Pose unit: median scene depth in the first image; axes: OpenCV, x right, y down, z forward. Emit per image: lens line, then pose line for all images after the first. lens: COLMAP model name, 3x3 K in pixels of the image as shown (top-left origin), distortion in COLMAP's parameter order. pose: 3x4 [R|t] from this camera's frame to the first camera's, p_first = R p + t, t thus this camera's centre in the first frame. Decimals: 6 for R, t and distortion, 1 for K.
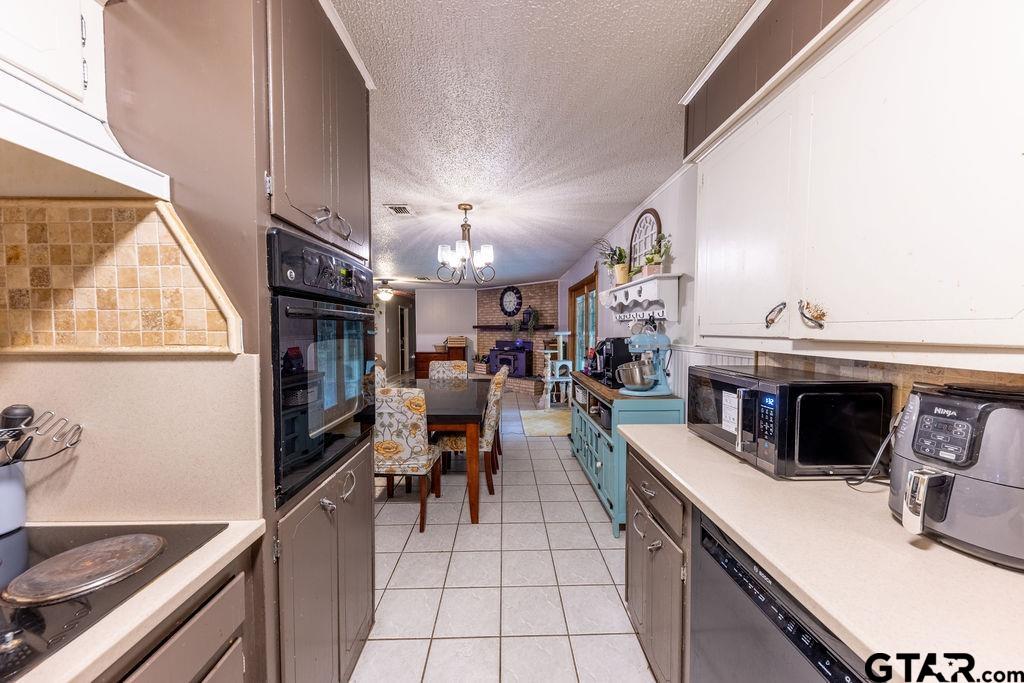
lens RADIAL K [[350.7, 0, 509.0], [0, 350.7, 338.0], [0, 0, 1]] dist [0.000410, -0.000052]
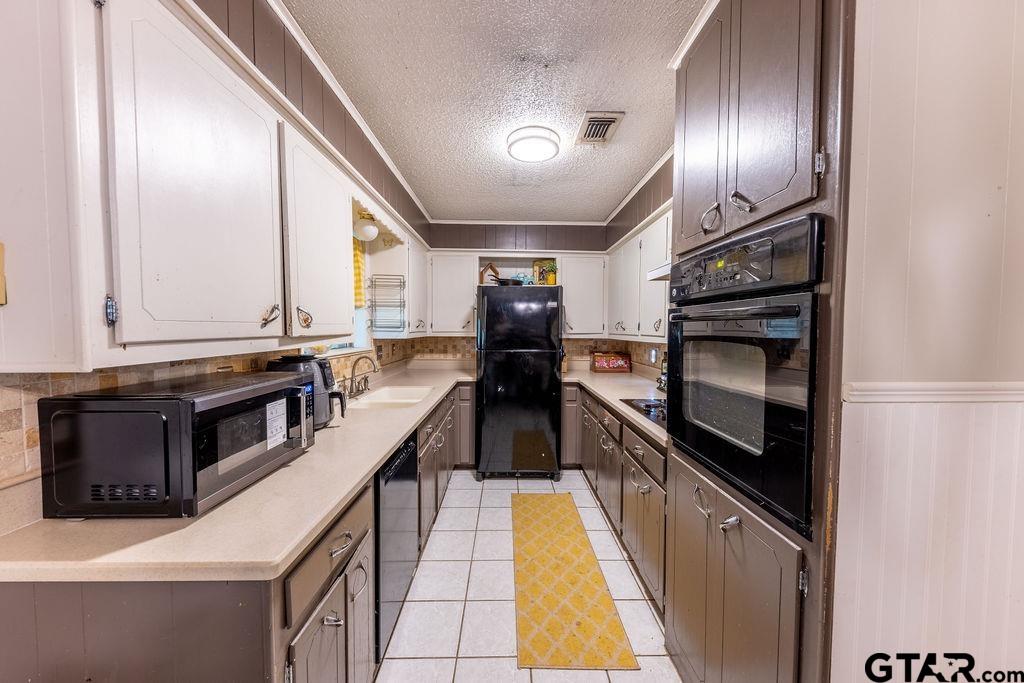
lens RADIAL K [[351.6, 0, 512.0], [0, 351.6, 341.5], [0, 0, 1]] dist [0.000690, -0.000288]
pose [[-0.999969, -0.002683, 0.007447, 0.035438], [-0.002184, 0.997804, 0.066200, -0.056191], [-0.007608, 0.066182, -0.997779, 1.984016]]
